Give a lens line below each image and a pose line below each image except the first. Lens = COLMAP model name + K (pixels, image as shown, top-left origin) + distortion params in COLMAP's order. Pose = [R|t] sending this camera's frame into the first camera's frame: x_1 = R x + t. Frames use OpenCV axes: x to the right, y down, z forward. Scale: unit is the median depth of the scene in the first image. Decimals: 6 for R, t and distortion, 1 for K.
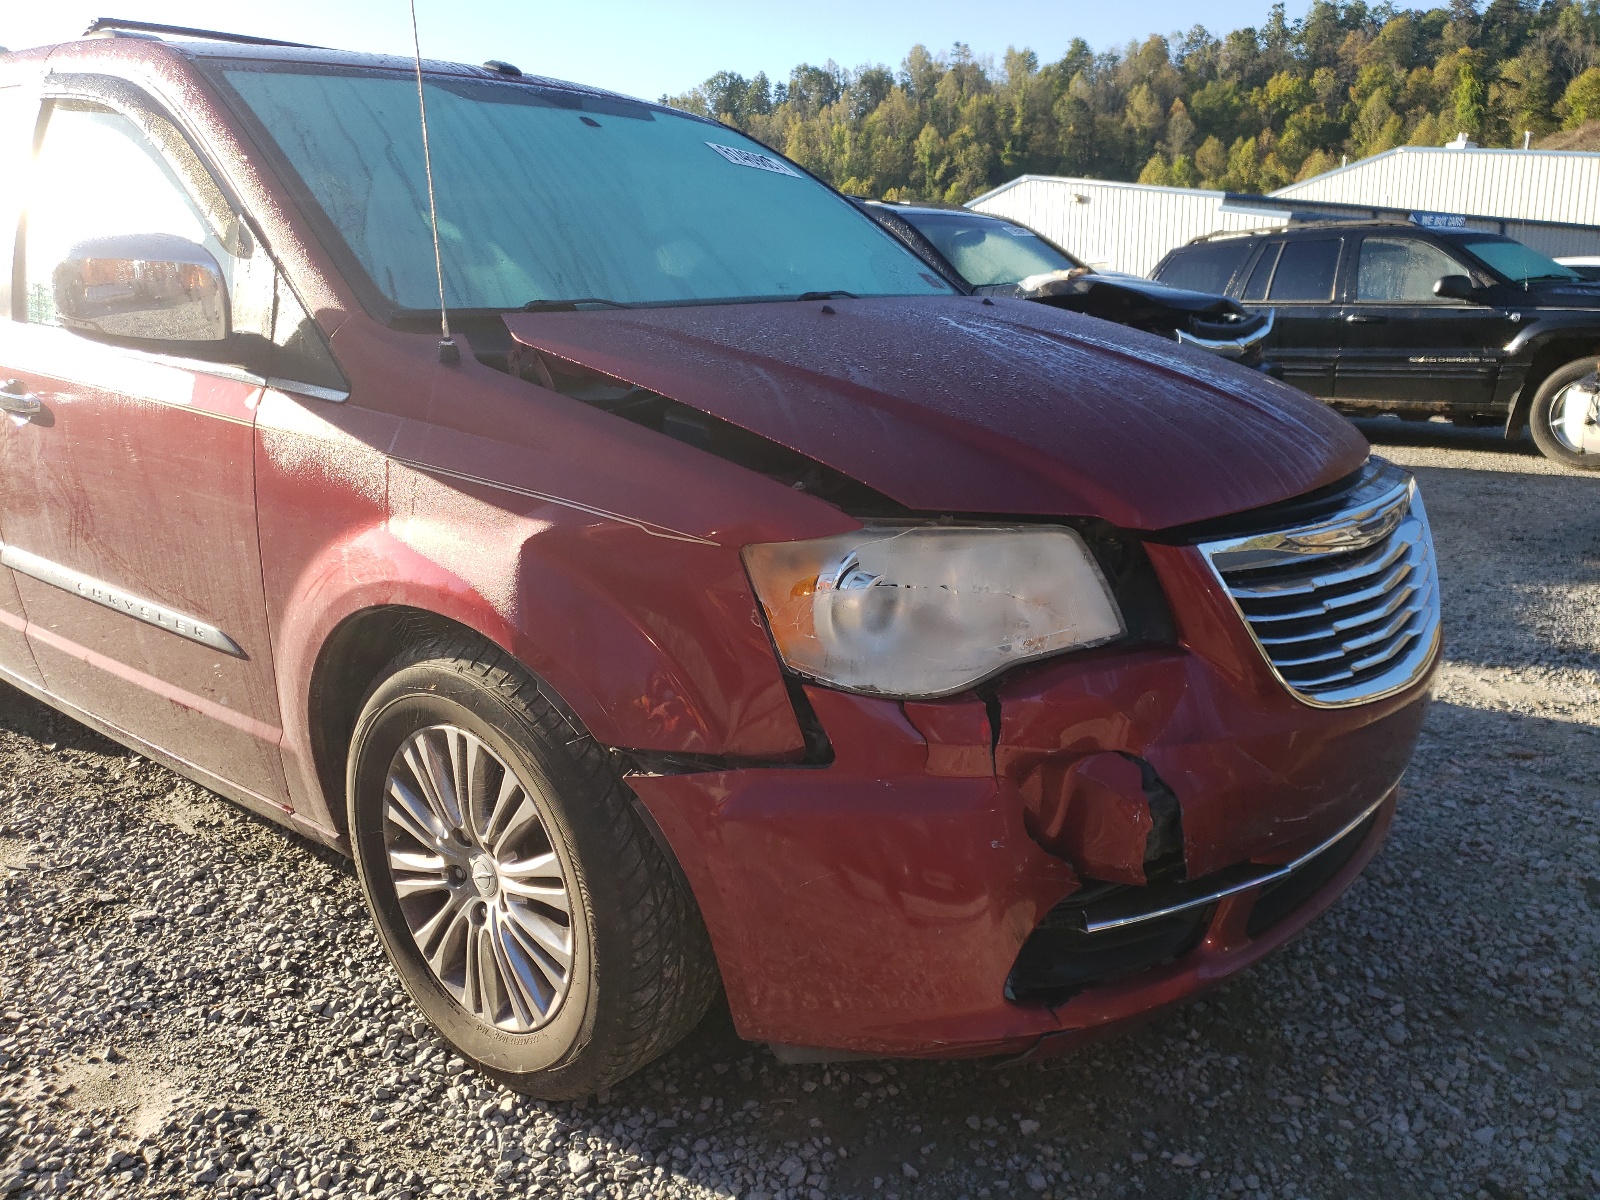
lens RADIAL K [[1203.4, 0, 800.0], [0, 1203.4, 600.0], [0, 0, 1]] dist [0.029876, 0.004165]
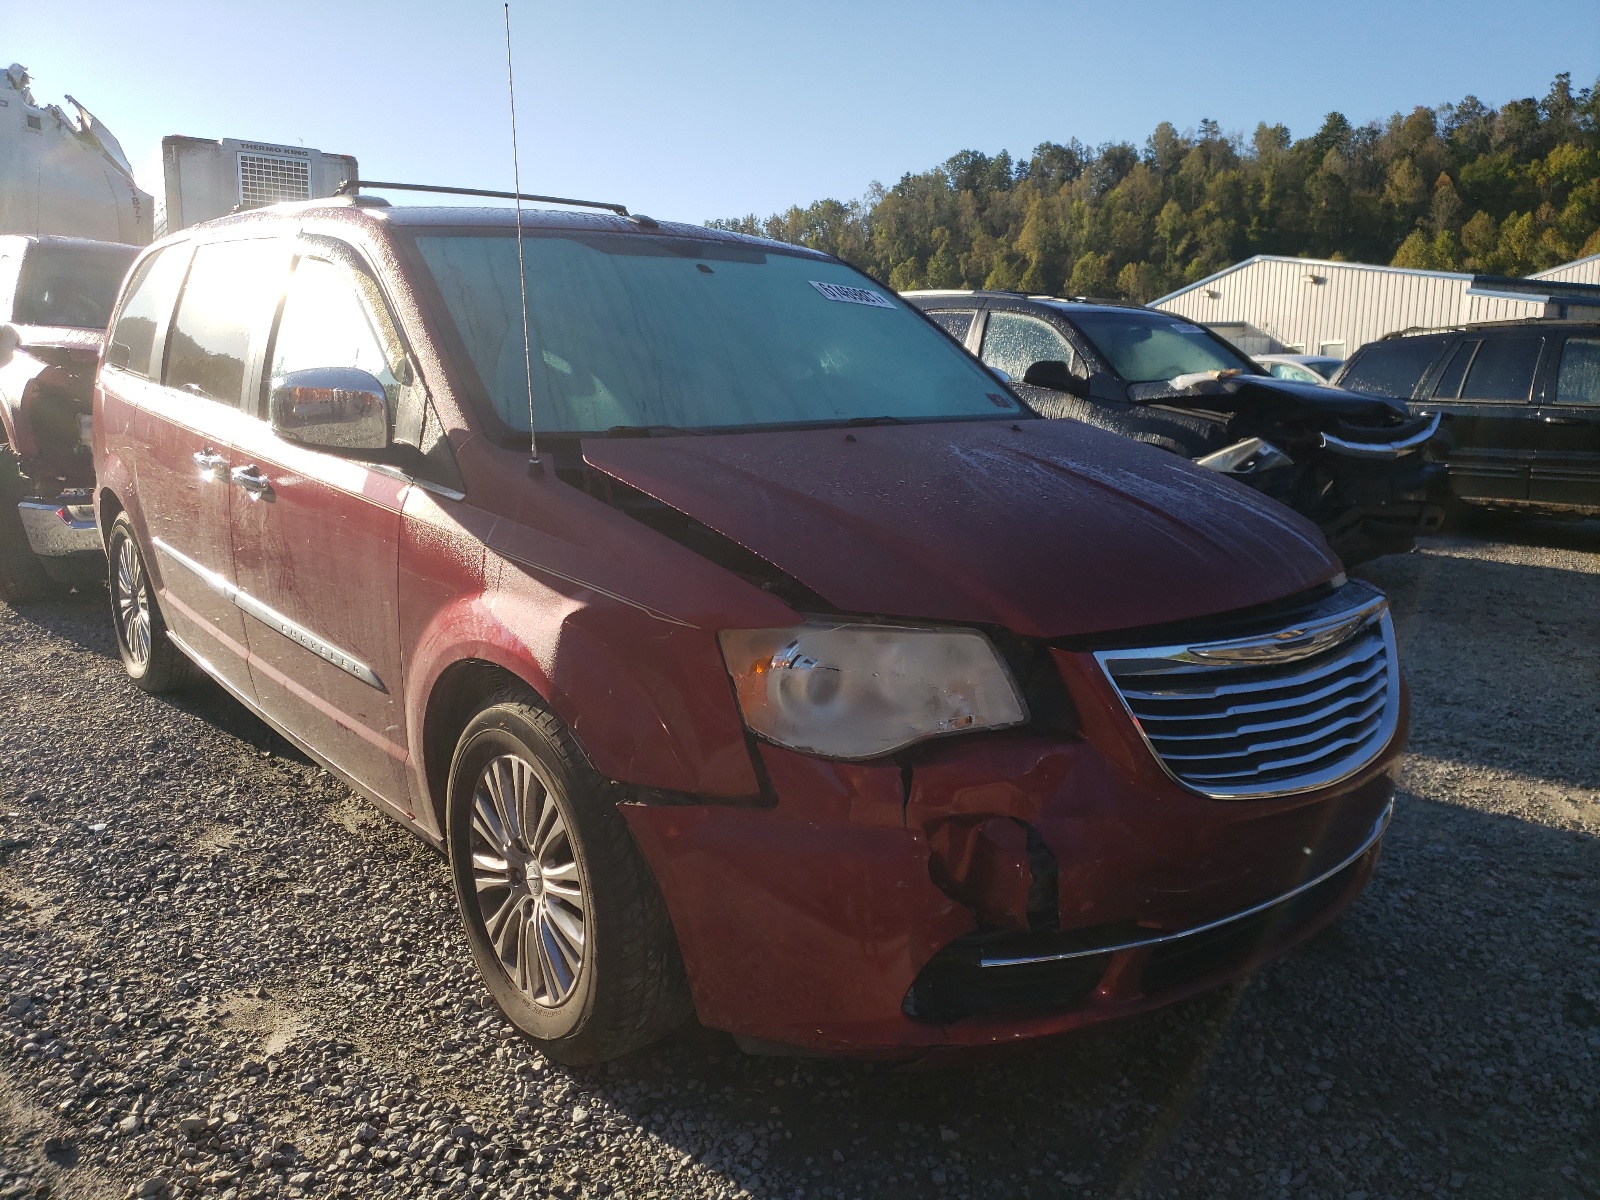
lens RADIAL K [[1204.6, 0, 800.6], [0, 1204.6, 586.2], [0, 0, 1]] dist [-0.003404, 0.058274]
pose [[0.983153, 0.052929, -0.174952, 0.204809], [-0.064420, 0.996077, -0.060665, -0.015276], [0.171055, 0.070913, 0.982706, -0.196985]]
